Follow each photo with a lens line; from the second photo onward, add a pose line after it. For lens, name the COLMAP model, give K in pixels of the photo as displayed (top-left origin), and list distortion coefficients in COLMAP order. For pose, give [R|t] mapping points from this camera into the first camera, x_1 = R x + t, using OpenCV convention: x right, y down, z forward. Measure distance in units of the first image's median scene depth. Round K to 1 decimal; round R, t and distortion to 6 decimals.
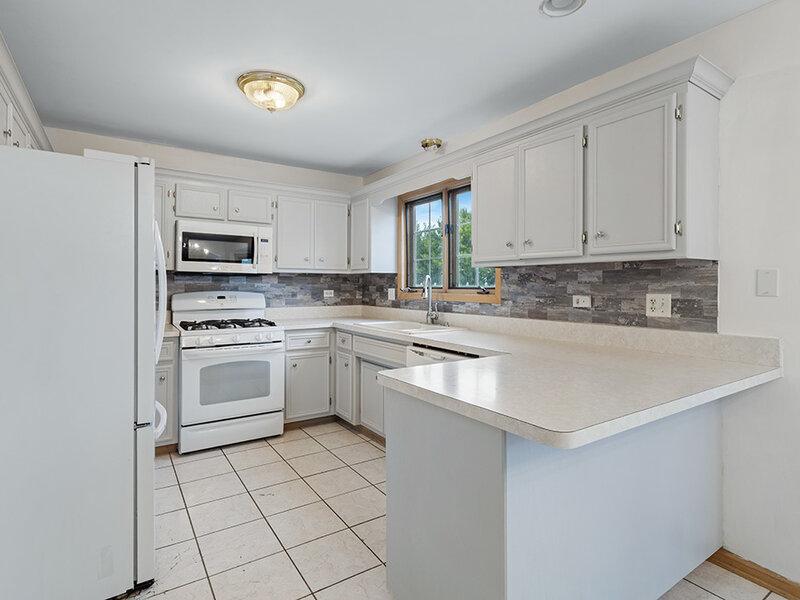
lens RADIAL K [[422.4, 0, 396.2], [0, 422.4, 284.9], [0, 0, 1]] dist [-0.001475, 0.000161]
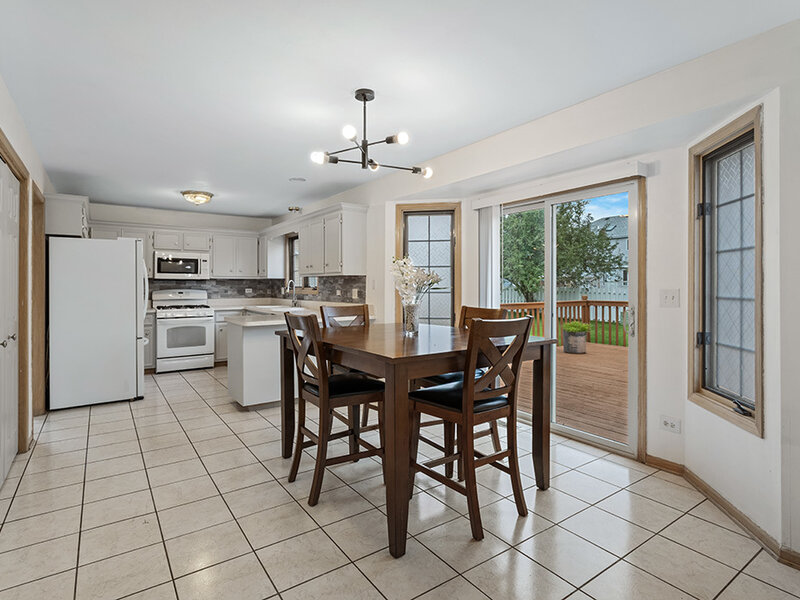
lens RADIAL K [[422.4, 0, 400.5], [0, 422.4, 287.4], [0, 0, 1]] dist [-0.001475, 0.000161]
pose [[0.999368, -0.004333, 0.035277, 0.479359], [0.004131, 0.999975, 0.005798, 0.000175], [-0.035301, -0.005648, 0.999361, -0.864092]]
